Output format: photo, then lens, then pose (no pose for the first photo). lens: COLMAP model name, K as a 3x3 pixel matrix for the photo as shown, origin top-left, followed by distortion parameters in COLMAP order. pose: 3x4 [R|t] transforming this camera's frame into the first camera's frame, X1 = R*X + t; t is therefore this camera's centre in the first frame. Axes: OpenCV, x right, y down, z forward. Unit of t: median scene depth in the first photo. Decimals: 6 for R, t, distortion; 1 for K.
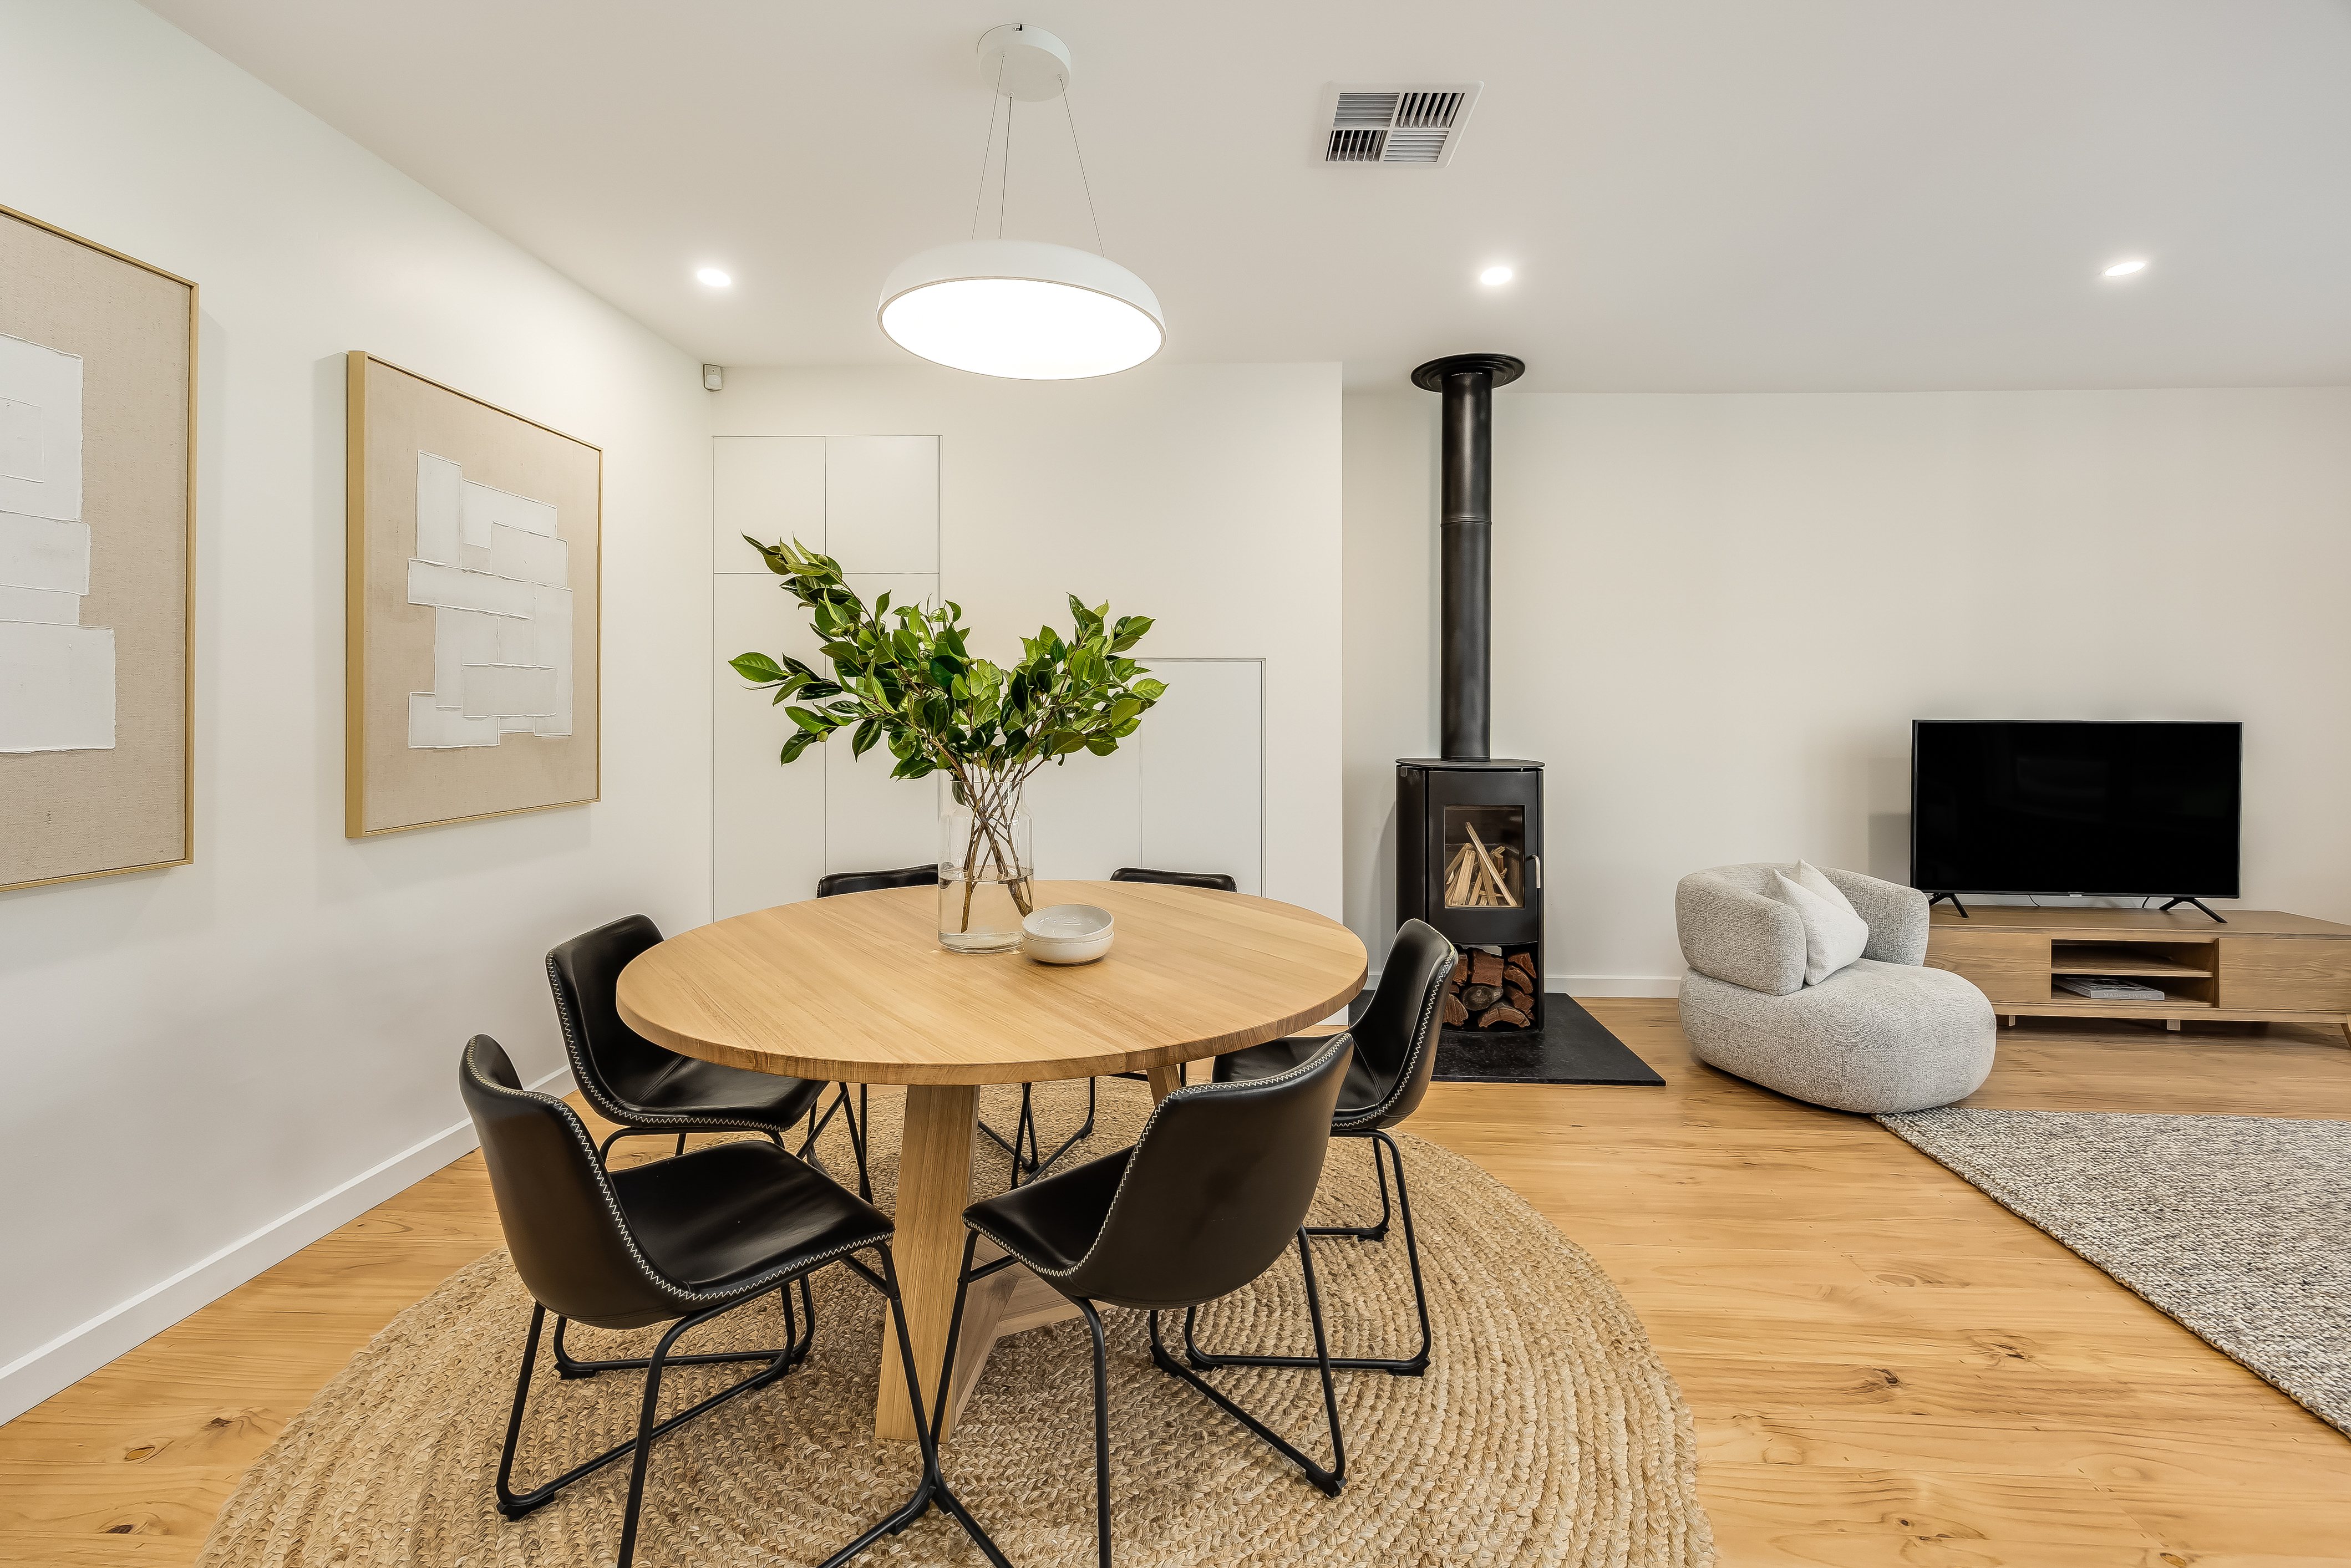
lens RADIAL K [[975.7, 0, 1193.8], [0, 975.7, 694.6], [0, 0, 1]] dist [0.024746, -0.000077]
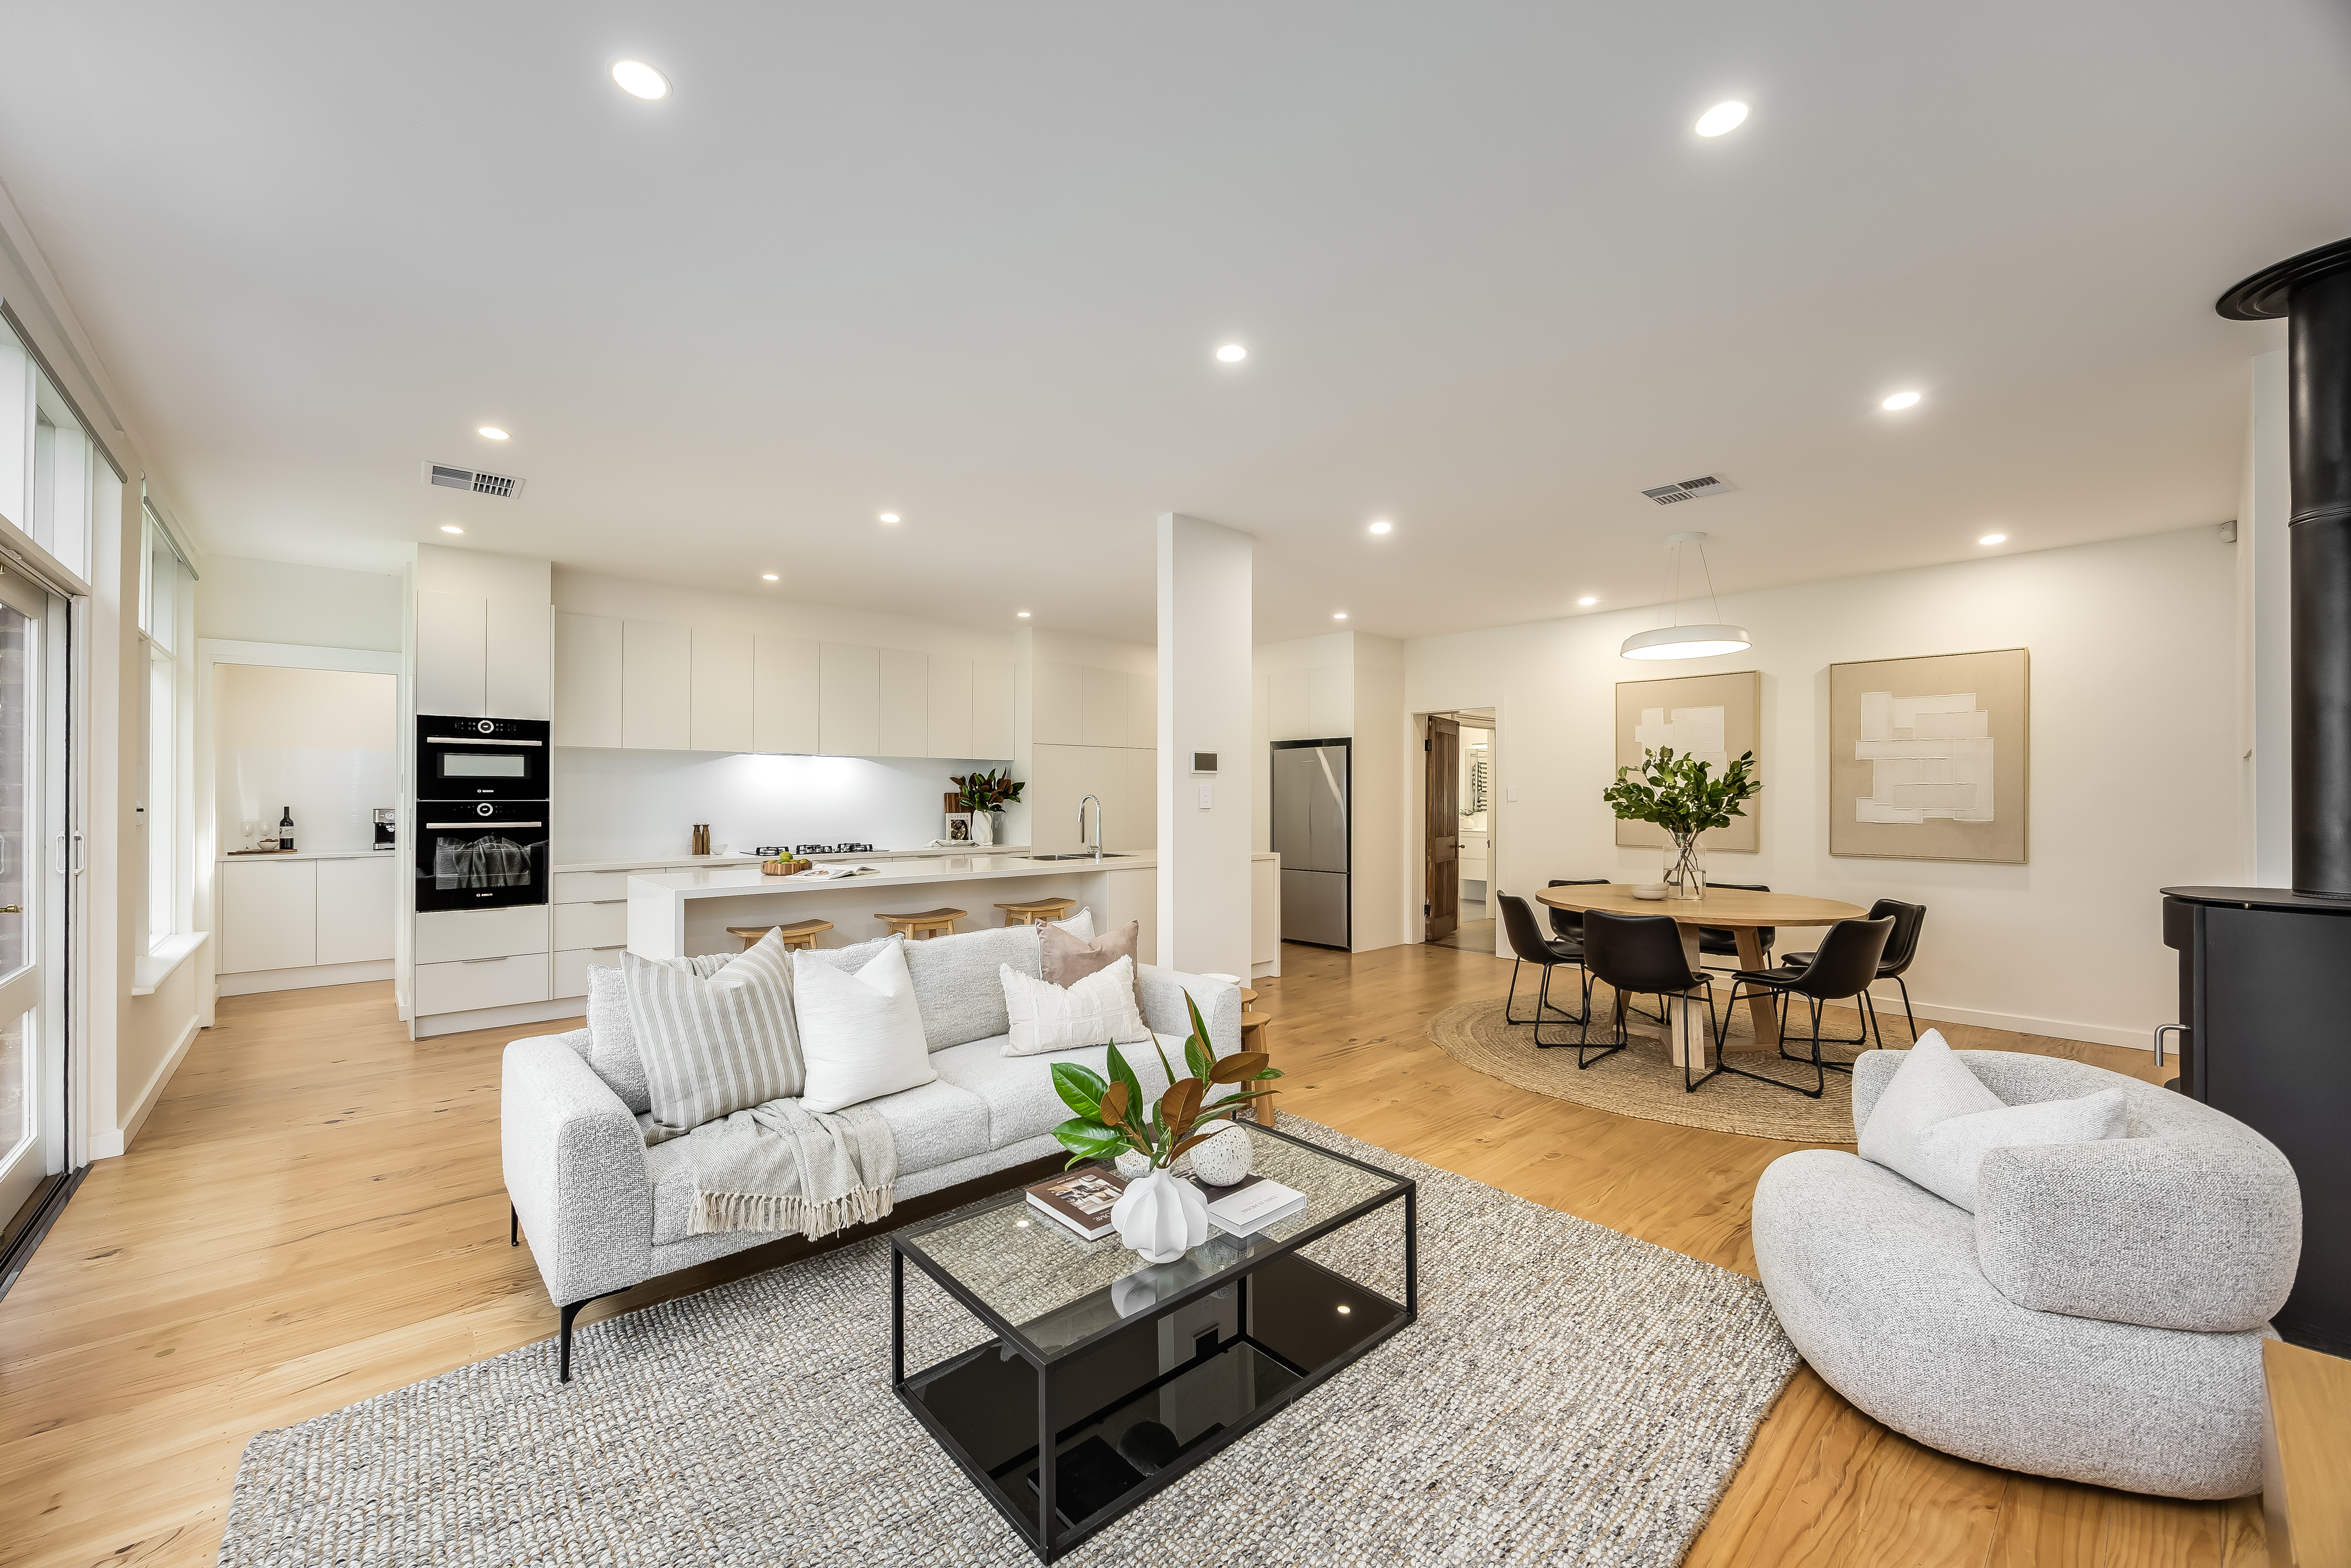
lens RADIAL K [[936.1, 0, 1171.4], [0, 936.1, 788.7], [0, 0, 1]] dist [-0.002167, -0.000012]
pose [[-0.711880, -0.011261, -0.702211, 1.436713], [0.000195, 0.999868, -0.016233, 0.009240], [0.702301, -0.011692, -0.711784, 1.074303]]
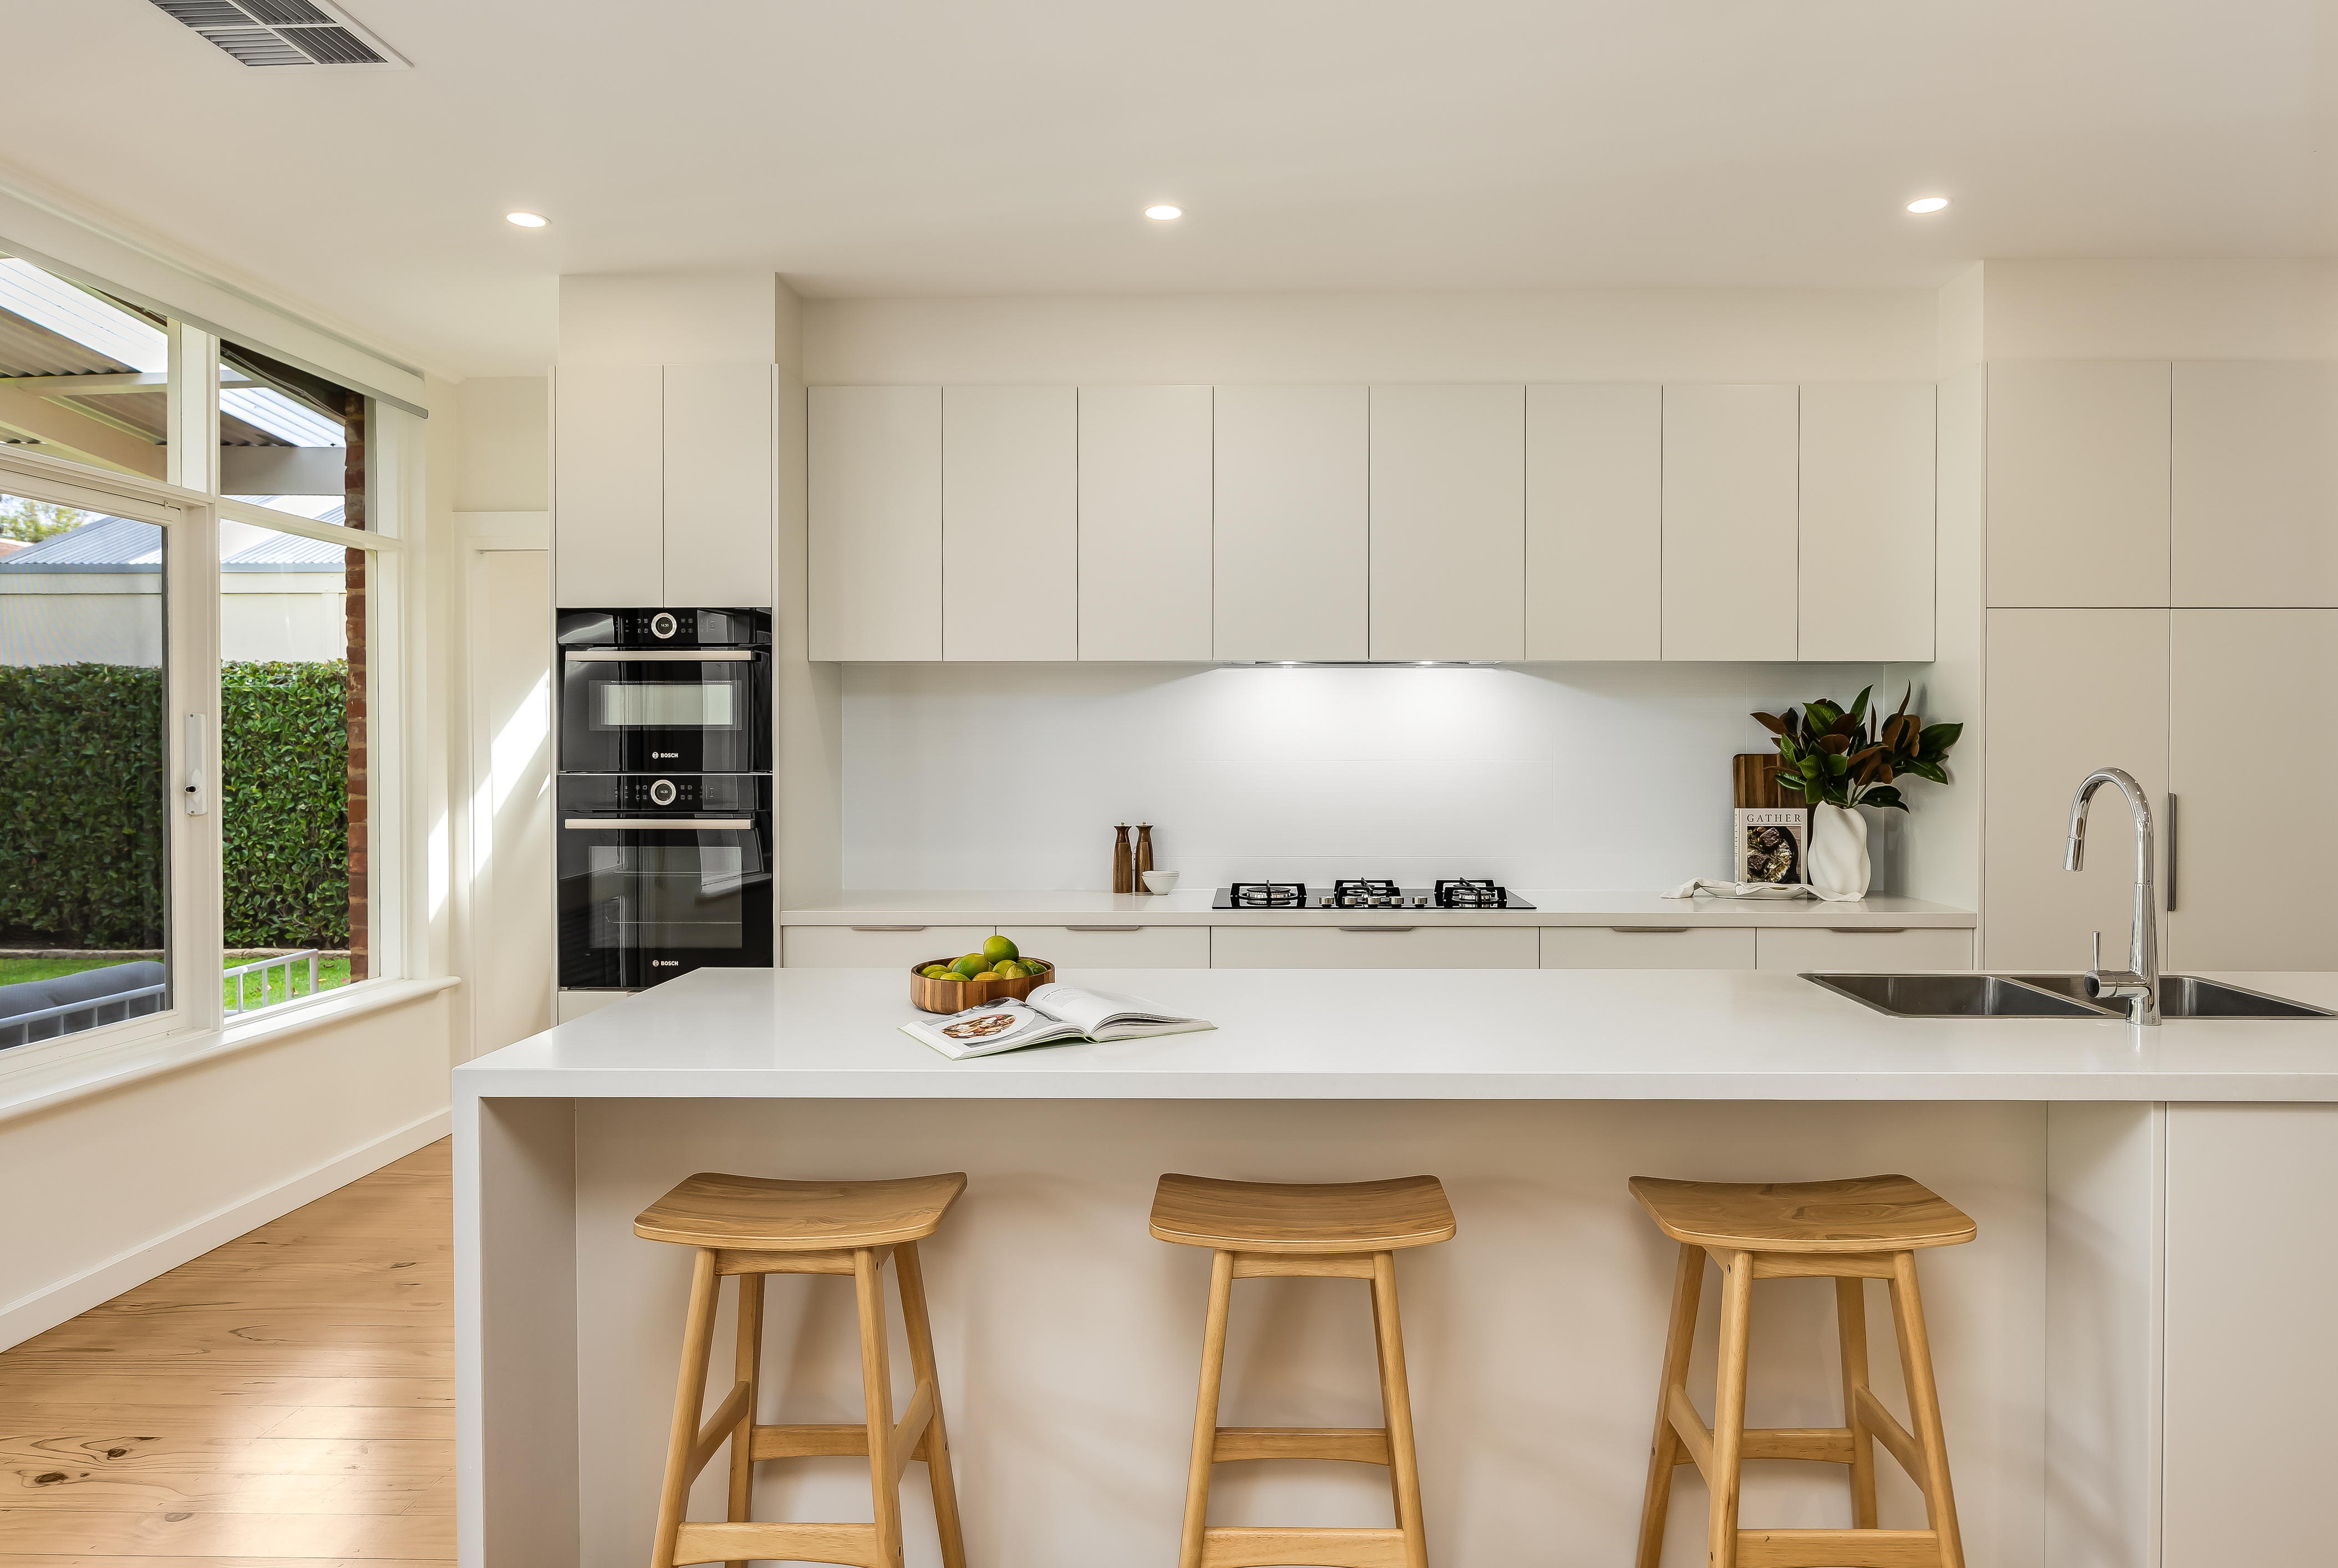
lens RADIAL K [[1417.9, 0, 1248.1], [0, 1417.9, 761.9], [0, 0, 1]] dist [0.004110, 0.001148]
pose [[-0.999629, -0.005199, -0.026731, 0.747992], [-0.005249, 0.999985, 0.001789, -0.010075], [0.026721, 0.001929, -0.999641, 0.395266]]
